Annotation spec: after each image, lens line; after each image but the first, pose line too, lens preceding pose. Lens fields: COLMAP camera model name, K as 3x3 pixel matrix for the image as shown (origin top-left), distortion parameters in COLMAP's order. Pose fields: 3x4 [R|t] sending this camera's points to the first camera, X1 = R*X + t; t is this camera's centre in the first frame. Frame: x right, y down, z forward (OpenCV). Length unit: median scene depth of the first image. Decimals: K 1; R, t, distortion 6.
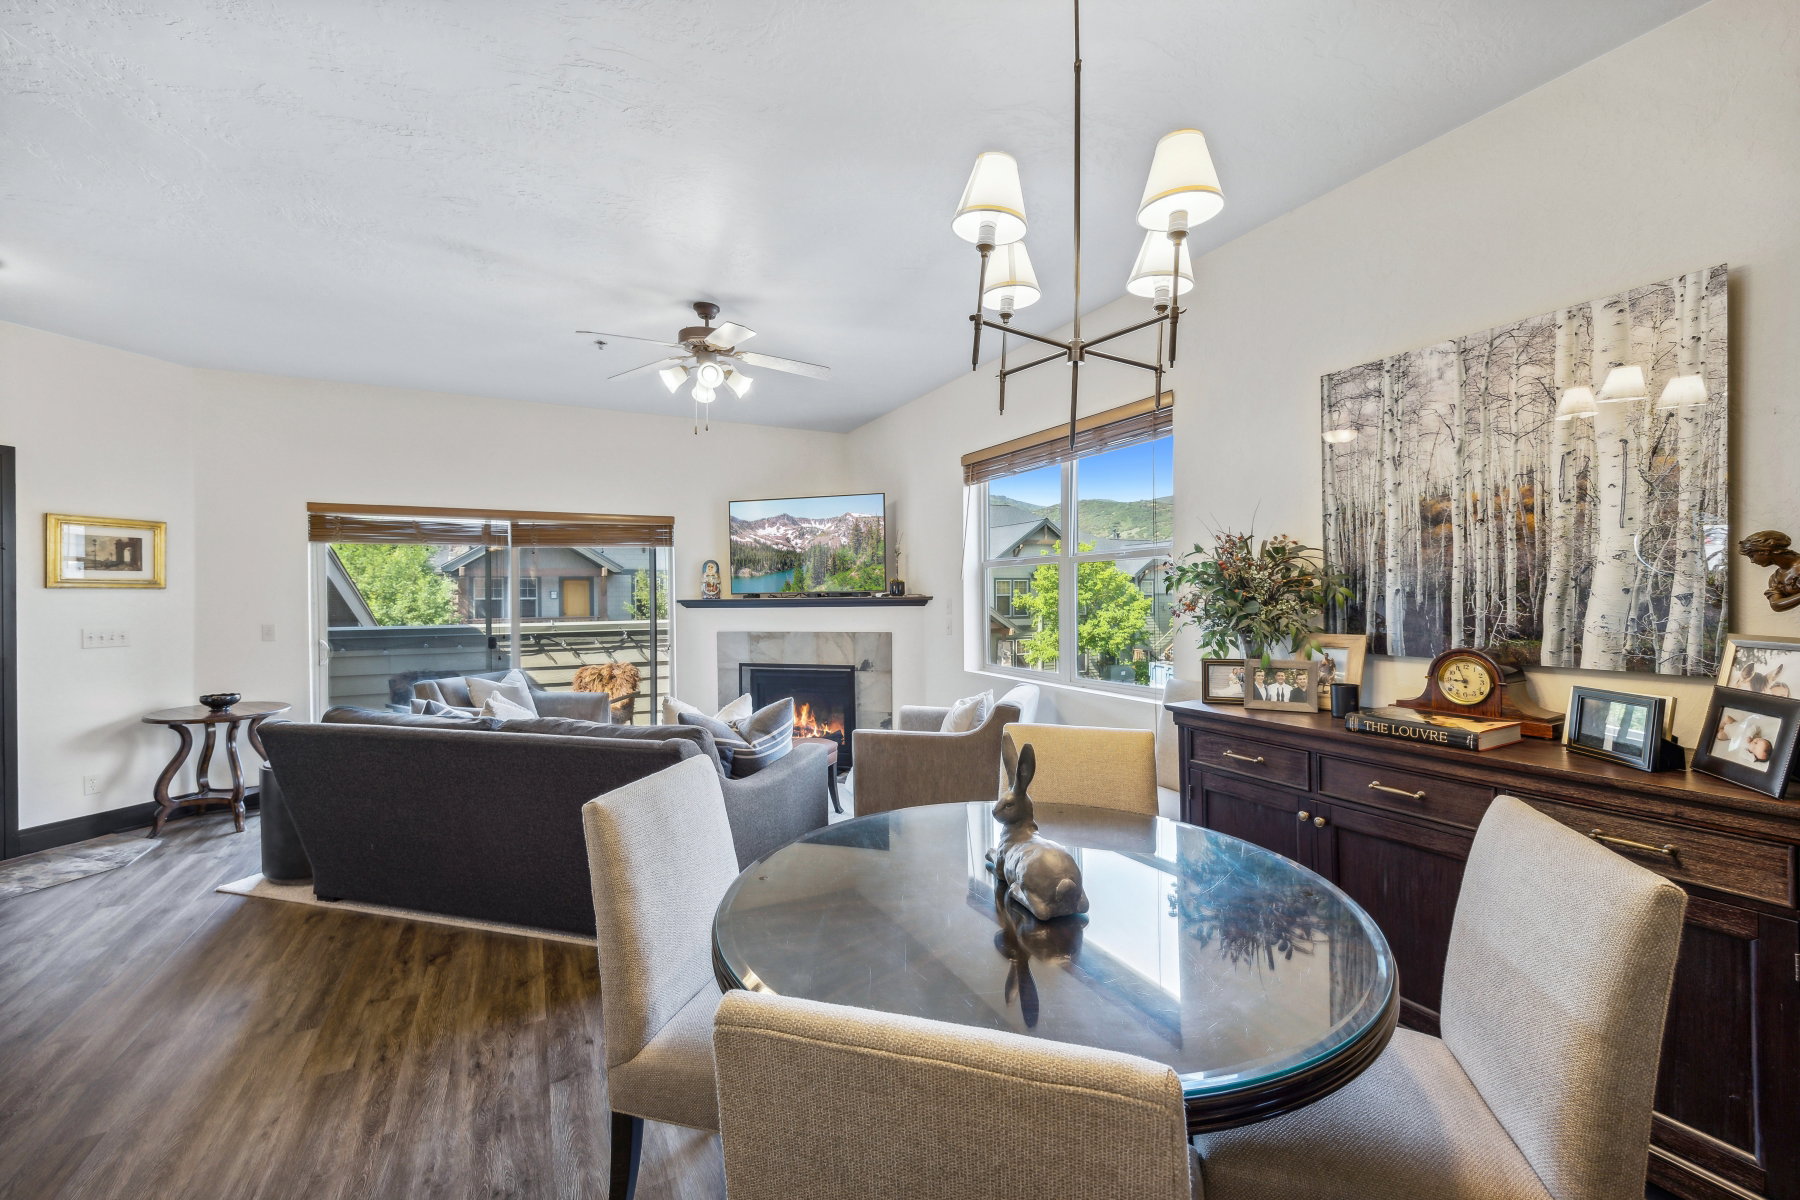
lens RADIAL K [[710.9, 0, 900.3], [0, 710.9, 597.1], [0, 0, 1]] dist [0.003190, 0.000593]
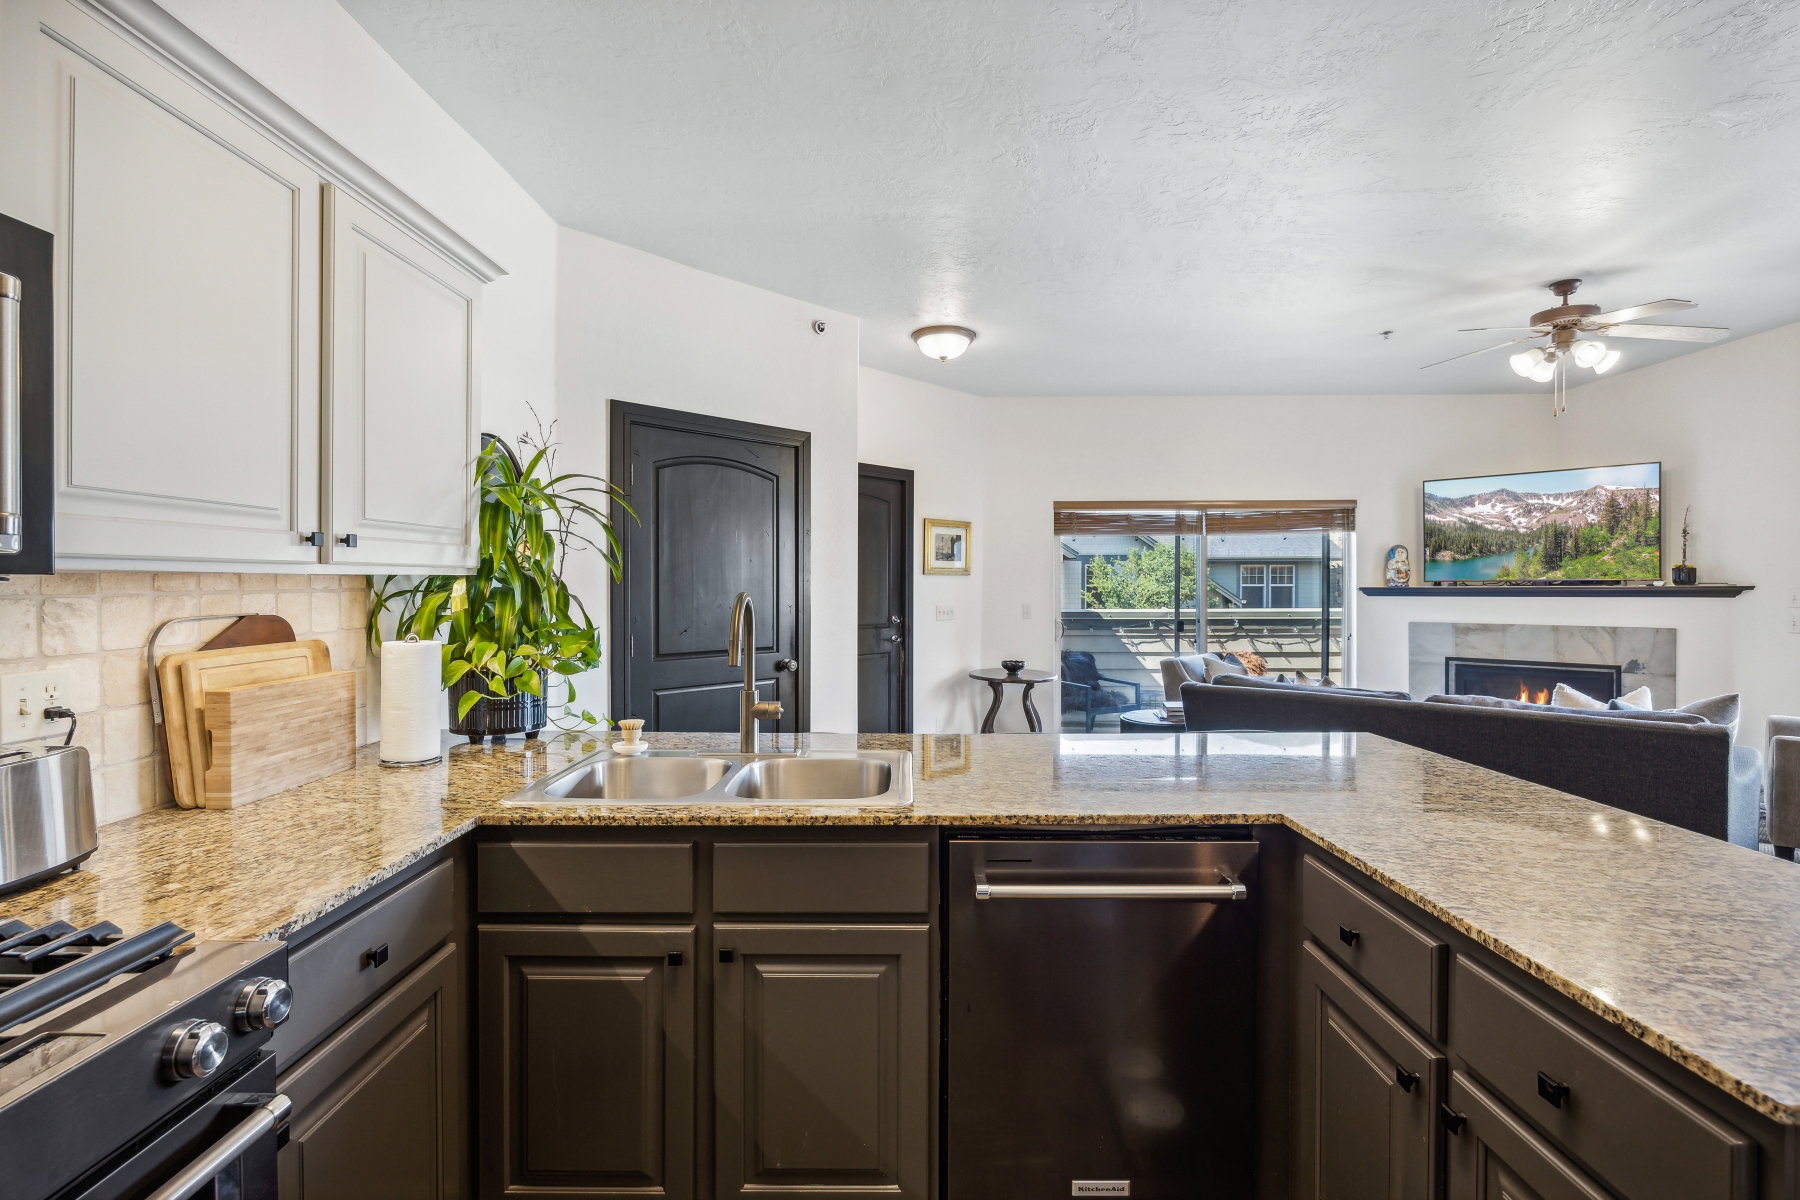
lens RADIAL K [[843.3, 0, 905.0], [0, 843.3, 589.1], [0, 0, 1]] dist [-0.003838, 0.001269]
pose [[0.875456, 0.008478, -0.483224, -0.319135], [-0.006101, 0.999960, 0.006489, 0.003383], [0.483260, -0.002733, 0.875473, -0.278953]]
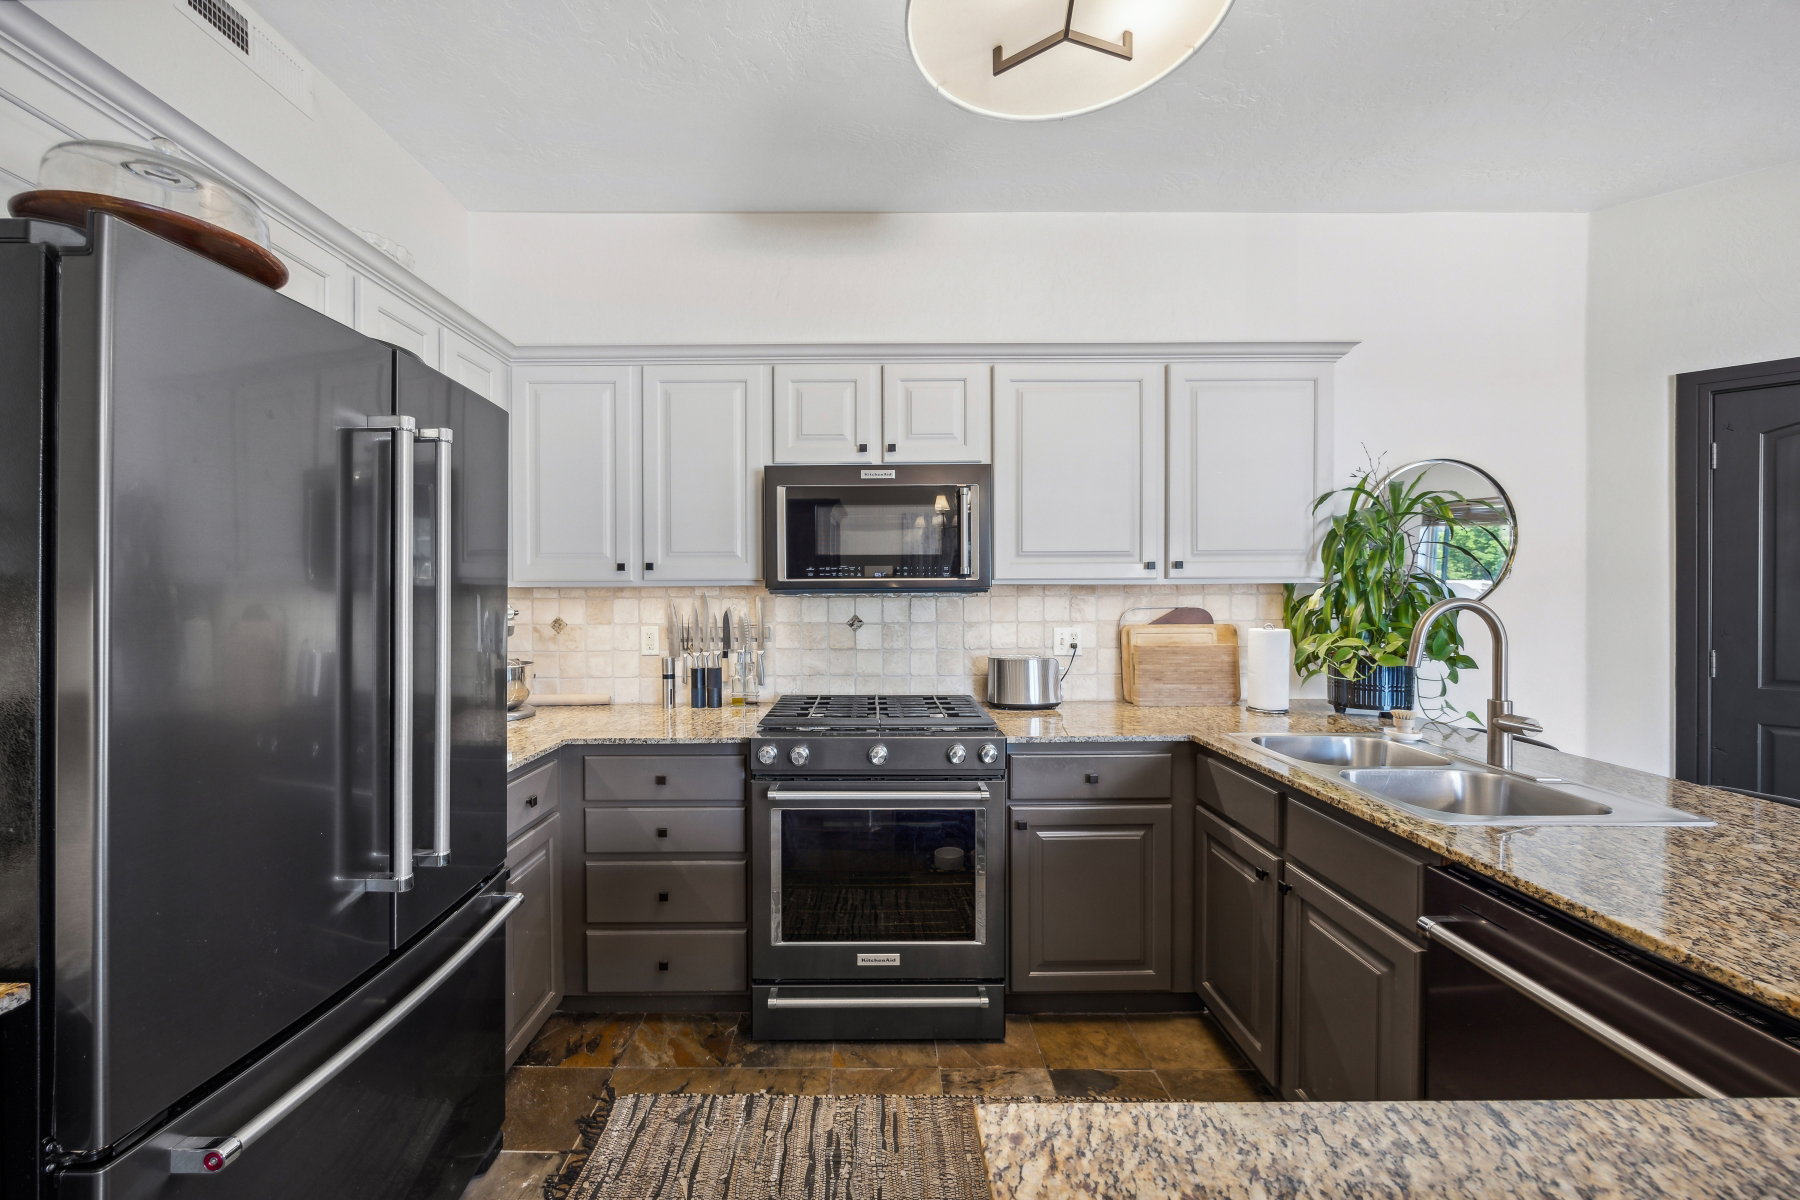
lens RADIAL K [[710.9, 0, 877.0], [0, 710.9, 591.1], [0, 0, 1]] dist [0.003190, 0.000593]
pose [[-0.470635, 0.007339, -0.882298, -0.160636], [0.002306, 0.999972, 0.007088, 0.001774], [0.882325, 0.001301, -0.470639, -0.065116]]
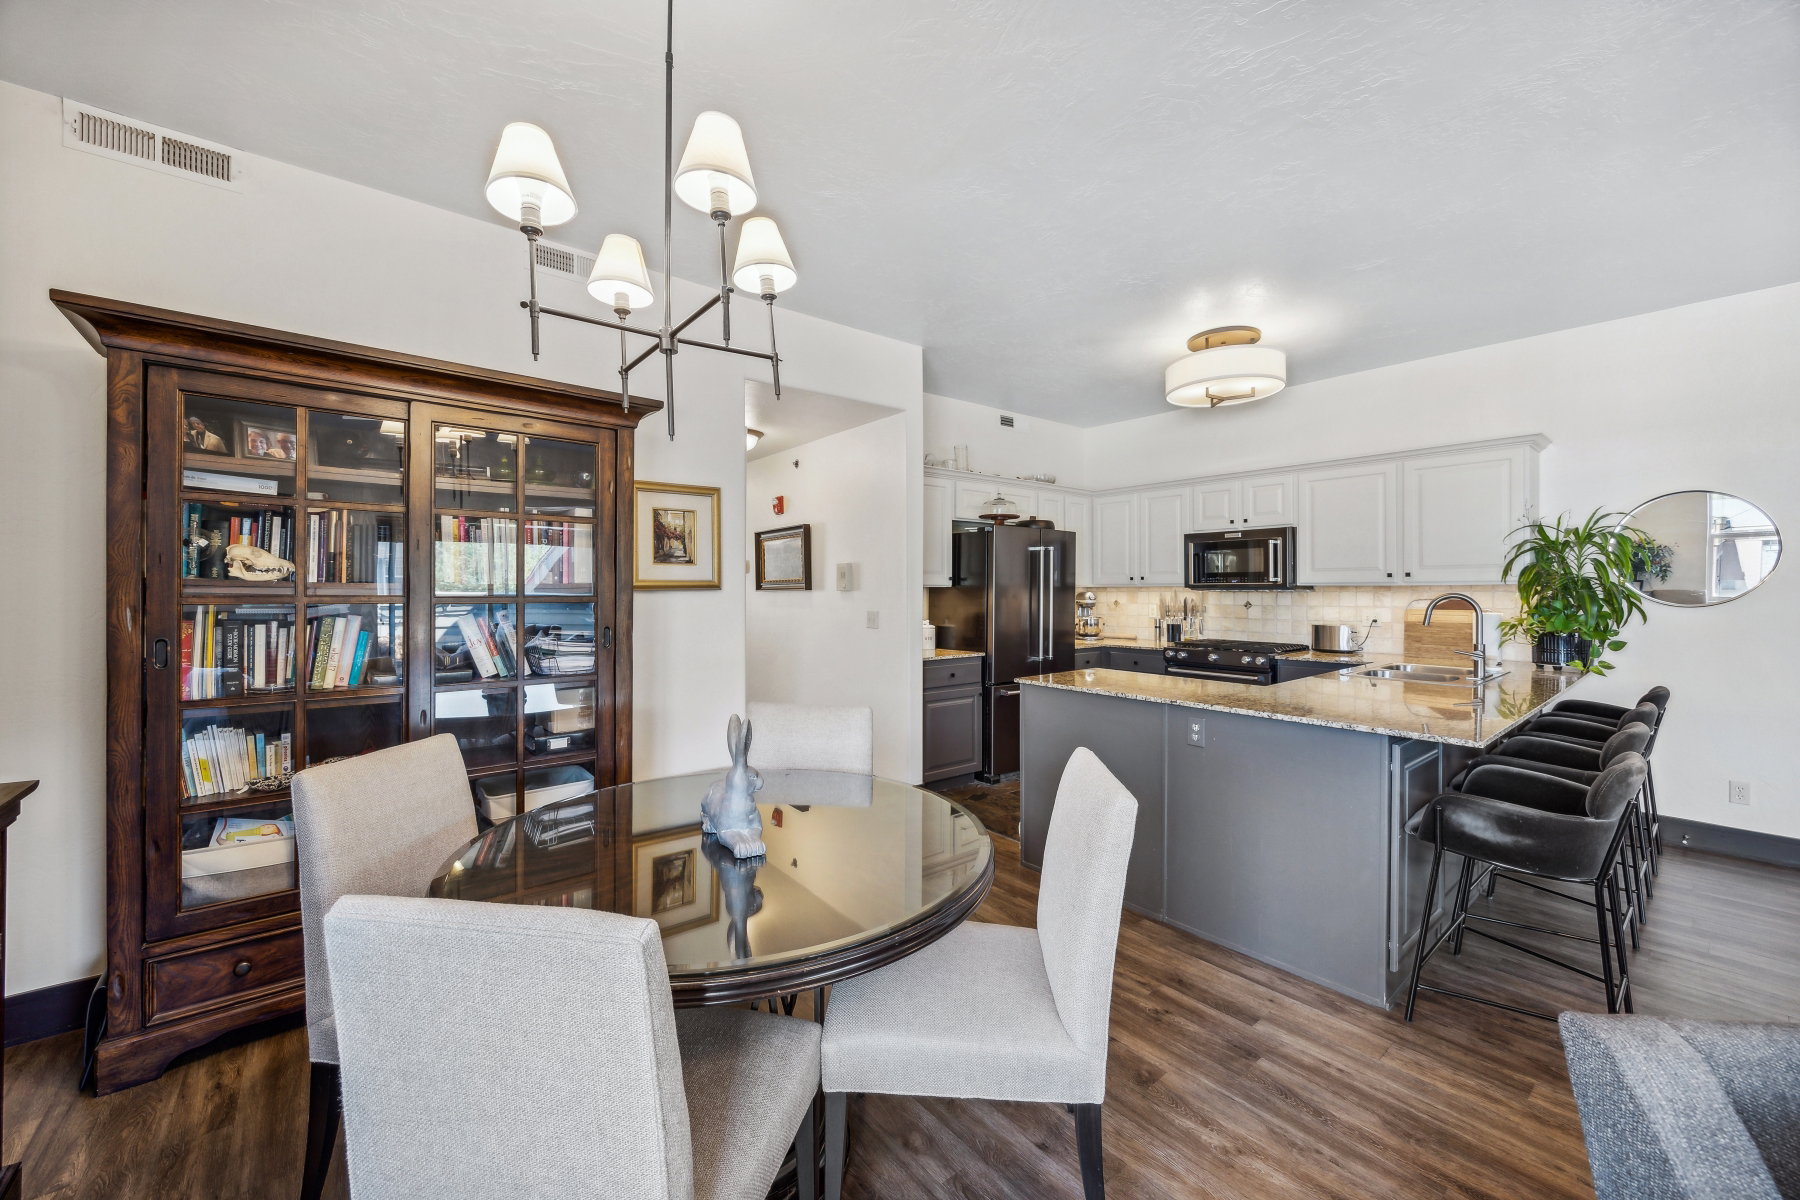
lens RADIAL K [[710.9, 0, 905.3], [0, 710.9, 586.8], [0, 0, 1]] dist [0.003190, 0.000593]
pose [[-0.980692, 0.006306, -0.195459, 0.063112], [0.006168, 0.999980, 0.001319, -0.002010], [0.195463, 0.000088, -0.980711, 0.563006]]
